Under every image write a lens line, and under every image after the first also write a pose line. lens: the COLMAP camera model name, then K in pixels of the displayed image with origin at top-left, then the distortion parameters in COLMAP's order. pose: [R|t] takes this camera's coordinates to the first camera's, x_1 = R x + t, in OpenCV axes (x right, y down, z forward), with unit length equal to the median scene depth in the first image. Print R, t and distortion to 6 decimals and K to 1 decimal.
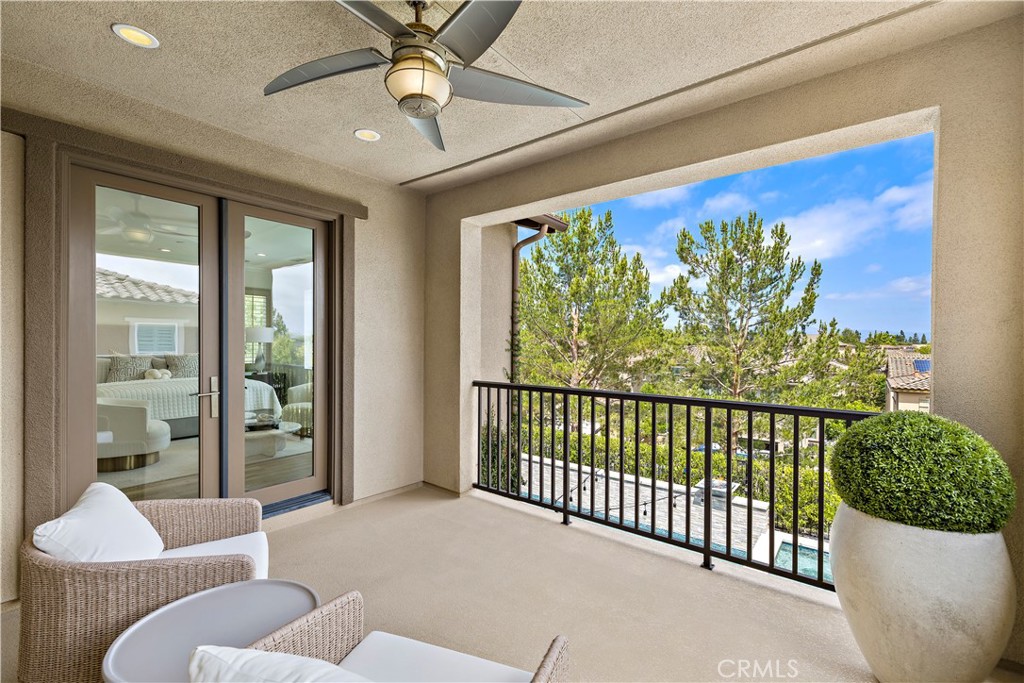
lens RADIAL K [[431.6, 0, 511.8], [0, 431.6, 356.4], [0, 0, 1]] dist [-0.017945, 0.000002]
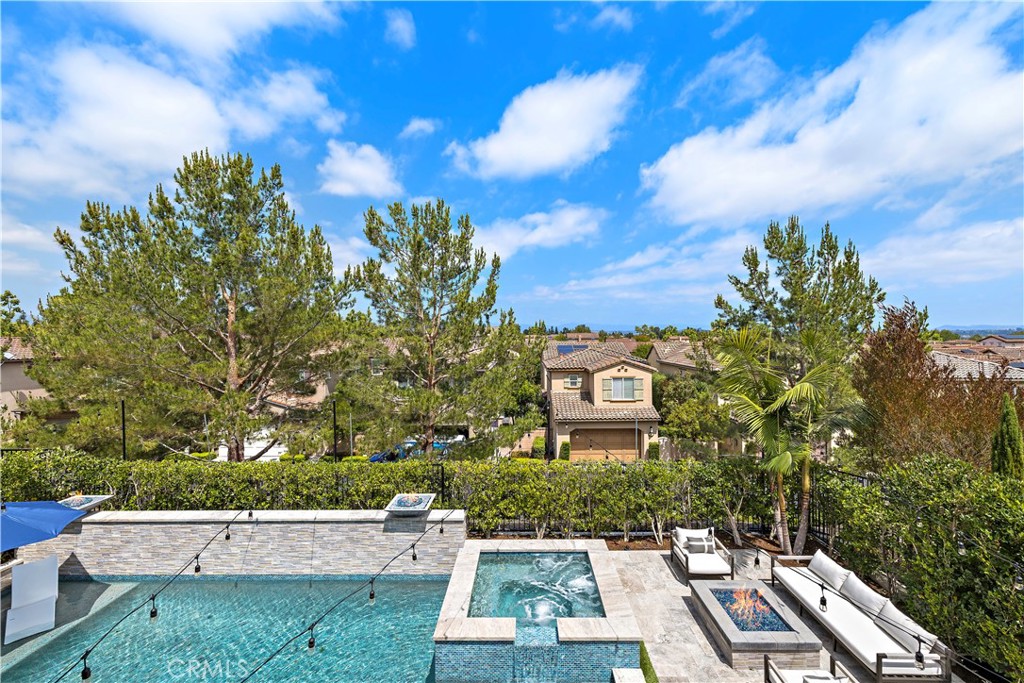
lens RADIAL K [[435.6, 0, 509.0], [0, 435.6, 336.8], [0, 0, 1]] dist [-0.000788, -0.000076]
pose [[0.791060, -0.017948, 0.611476, 0.068829], [0.037008, 0.999143, -0.018551, 0.003566], [-0.610618, 0.037304, 0.791046, 0.124408]]
